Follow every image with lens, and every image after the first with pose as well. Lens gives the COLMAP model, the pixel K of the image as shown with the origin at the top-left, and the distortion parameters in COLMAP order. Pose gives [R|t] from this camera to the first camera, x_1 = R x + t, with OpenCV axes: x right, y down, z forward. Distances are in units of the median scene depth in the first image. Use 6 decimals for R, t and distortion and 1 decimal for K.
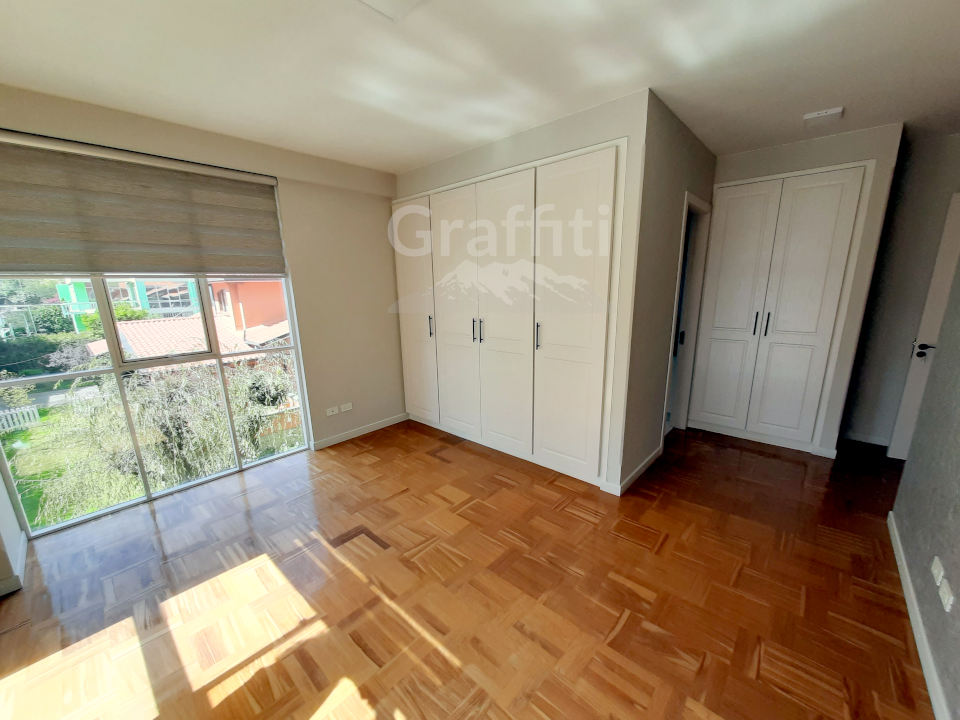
lens RADIAL K [[385.0, 0, 480.0], [0, 385.0, 360.0], [0, 0, 1]] dist [0.002805, 0.000719]
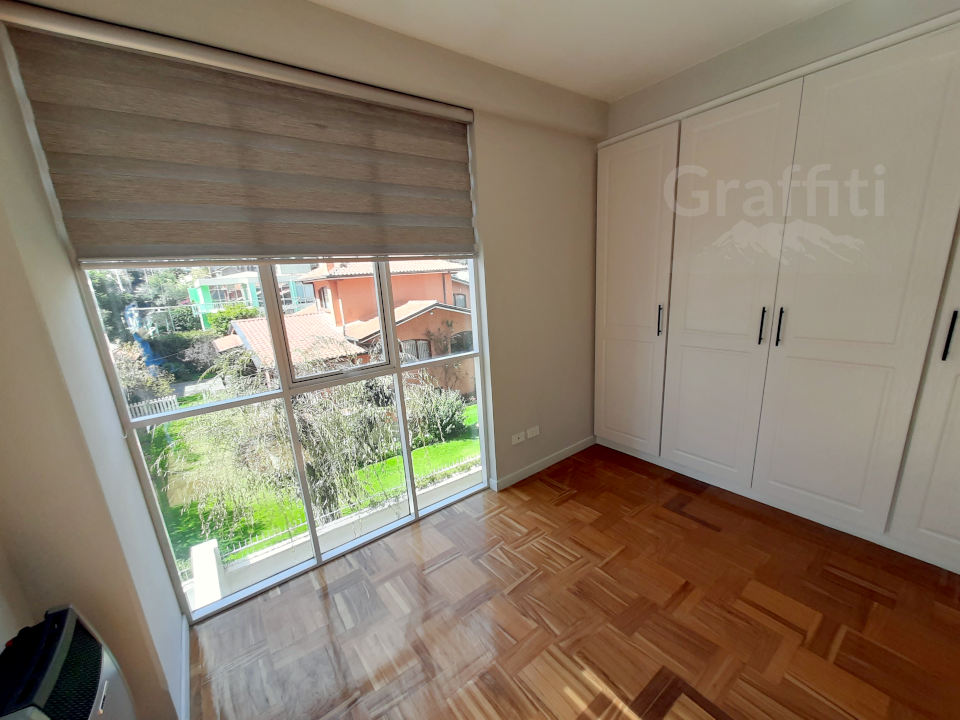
lens RADIAL K [[393.3, 0, 480.0], [0, 393.3, 360.0], [0, 0, 1]] dist [0.000870, -0.000165]
pose [[0.981406, -0.001669, -0.191934, -0.318490], [0.005867, 0.999756, 0.021306, -0.034957], [0.191851, -0.022036, 0.981177, 0.253874]]
